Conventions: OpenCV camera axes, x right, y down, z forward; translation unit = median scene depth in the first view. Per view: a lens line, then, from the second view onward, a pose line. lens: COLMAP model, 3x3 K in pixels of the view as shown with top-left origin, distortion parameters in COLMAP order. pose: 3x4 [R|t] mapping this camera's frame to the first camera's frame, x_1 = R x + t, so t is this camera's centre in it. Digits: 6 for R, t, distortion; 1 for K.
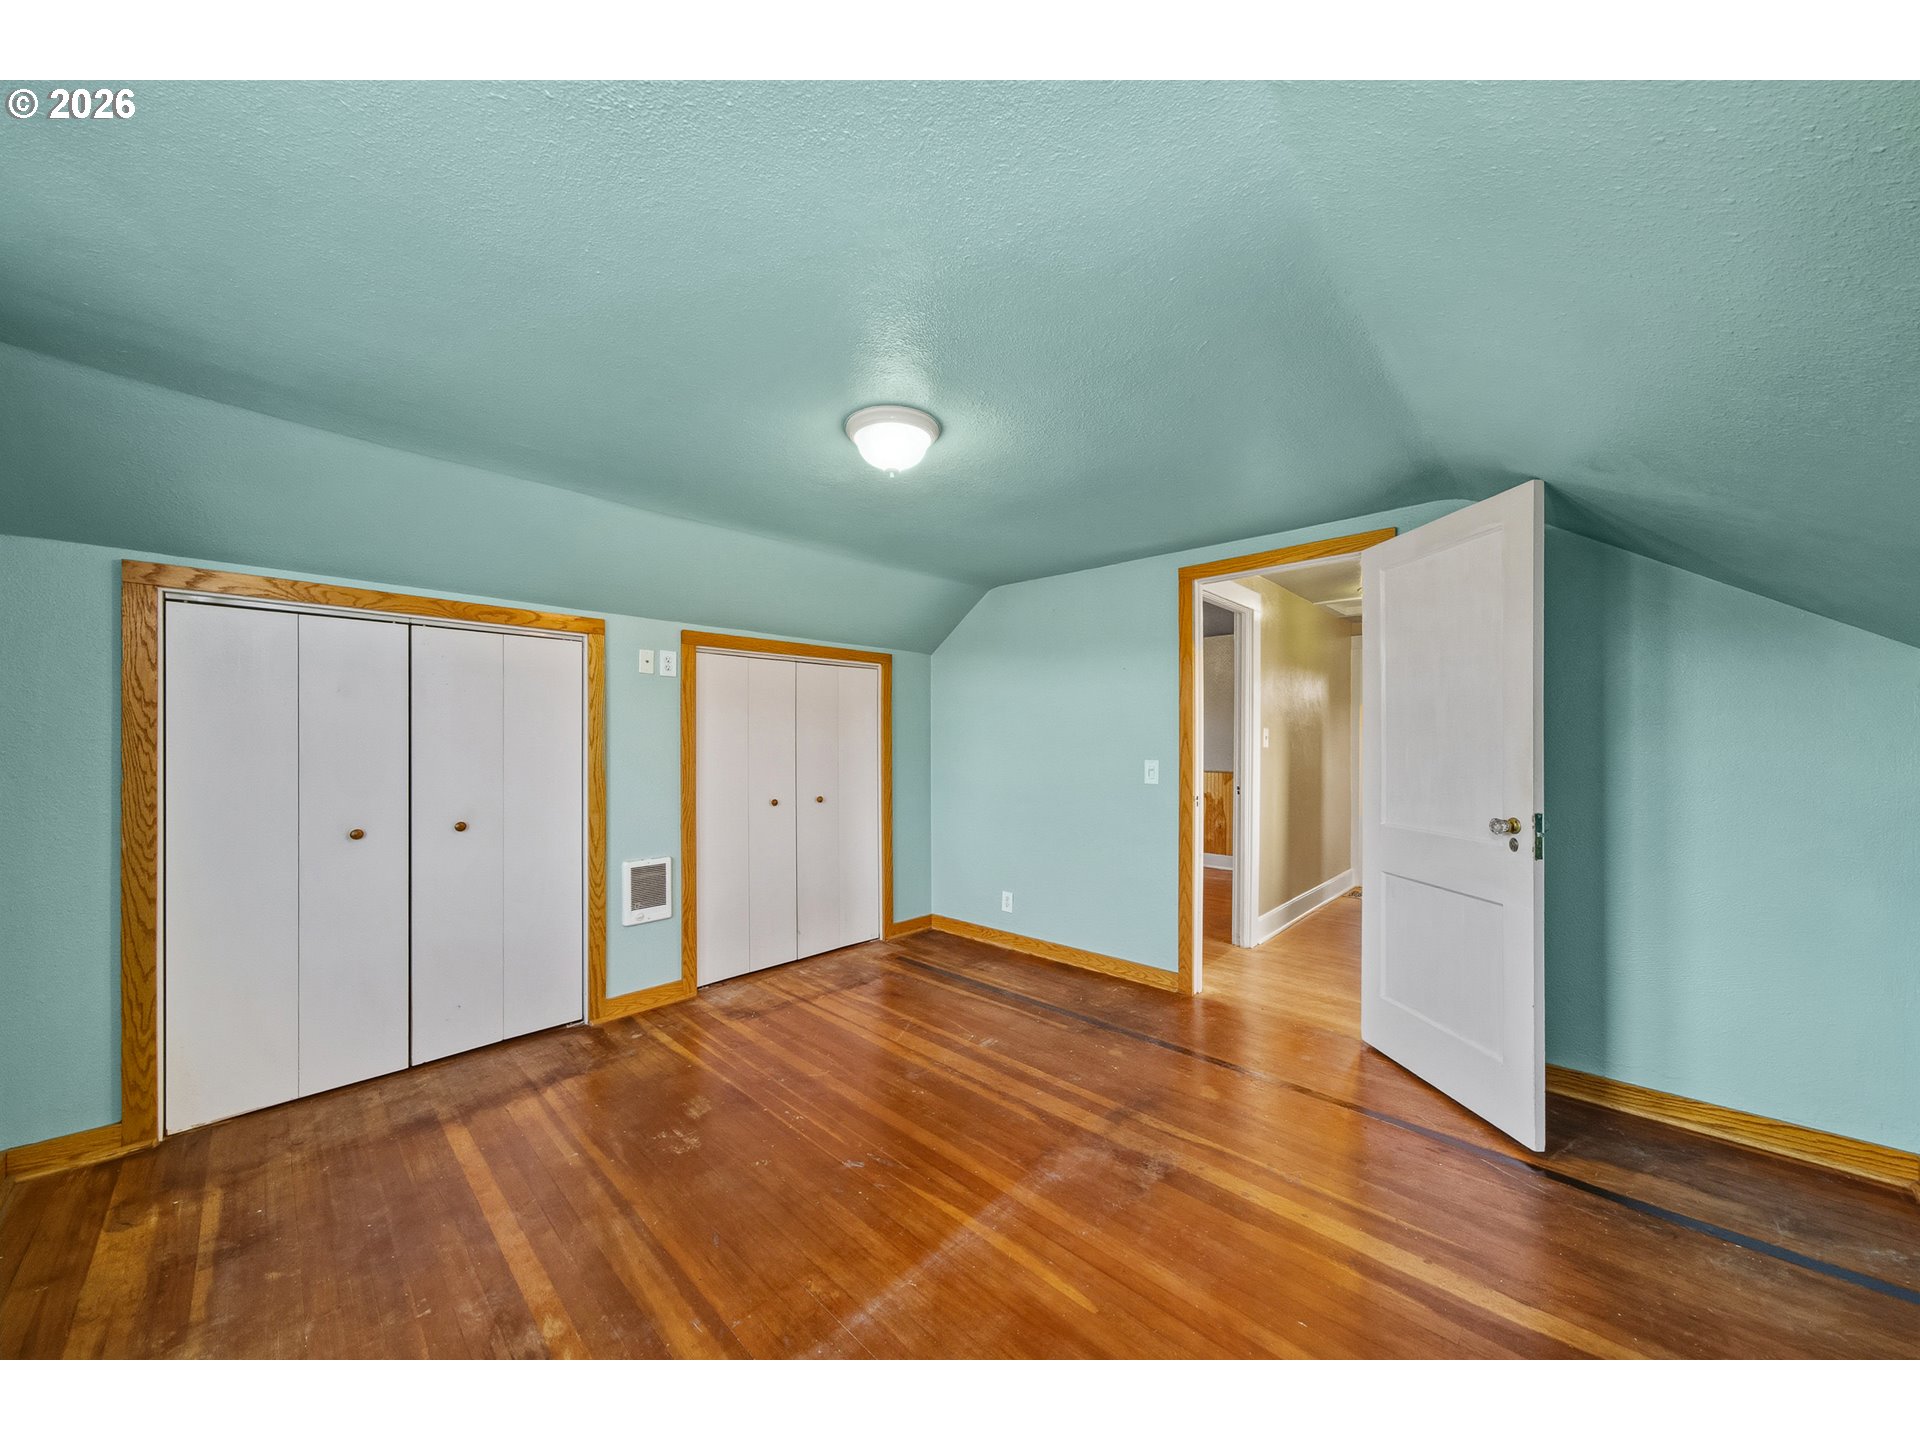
lens RADIAL K [[693.6, 0, 952.3], [0, 693.6, 723.3], [0, 0, 1]] dist [0.002971, 0.000118]
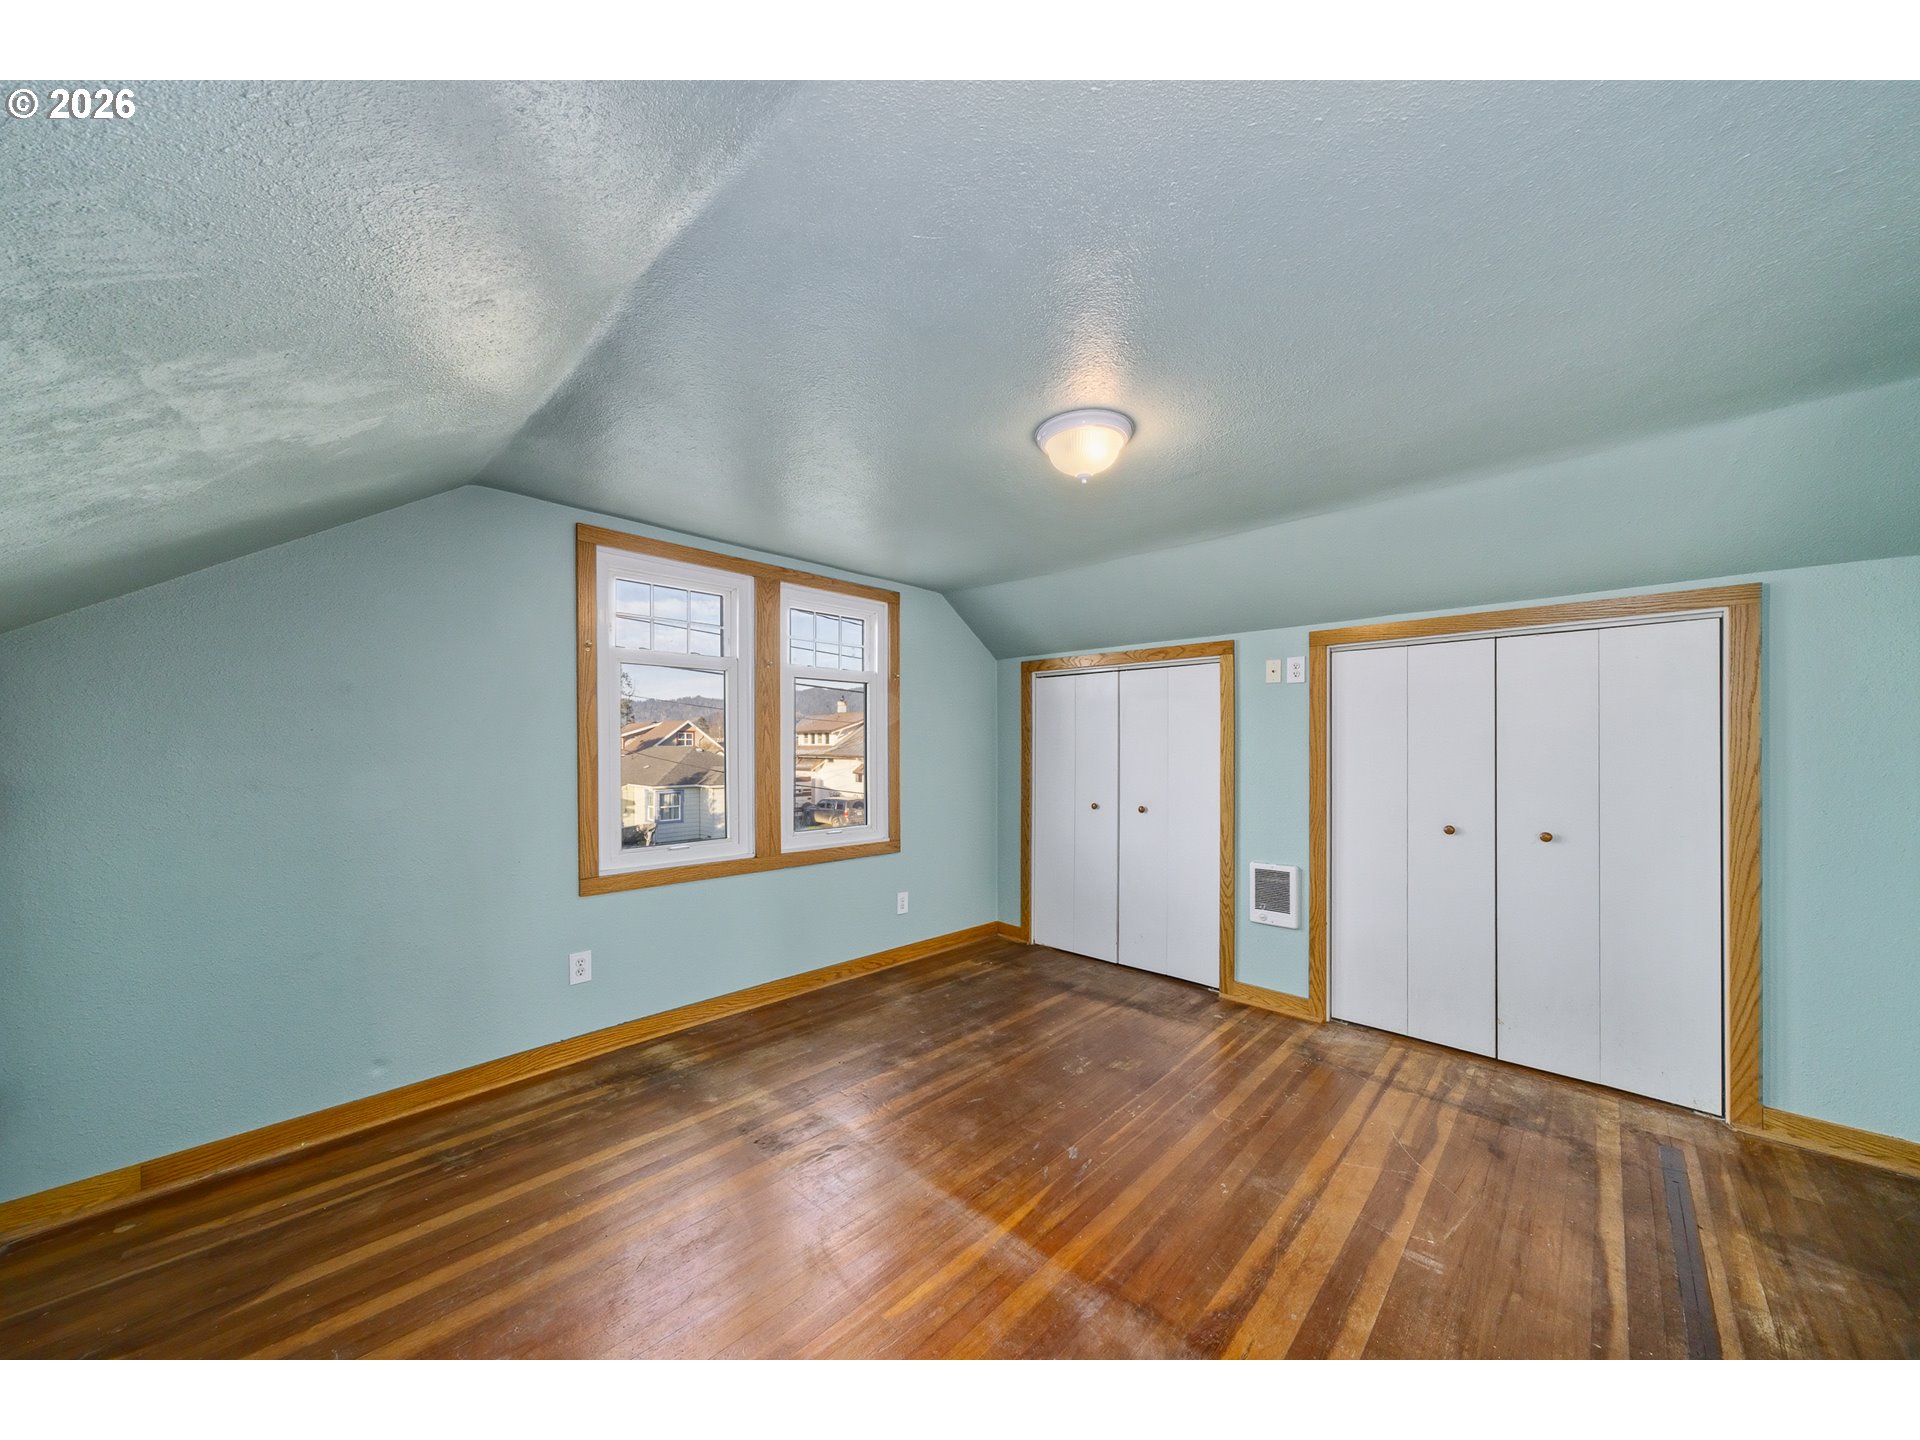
lens RADIAL K [[693.6, 0, 952.3], [0, 693.6, 723.3], [0, 0, 1]] dist [0.002971, 0.000118]
pose [[-0.033204, -0.027812, -0.999062, 0.621156], [0.025612, 0.999261, -0.028669, 0.005279], [0.999120, -0.026540, -0.032467, 0.576278]]
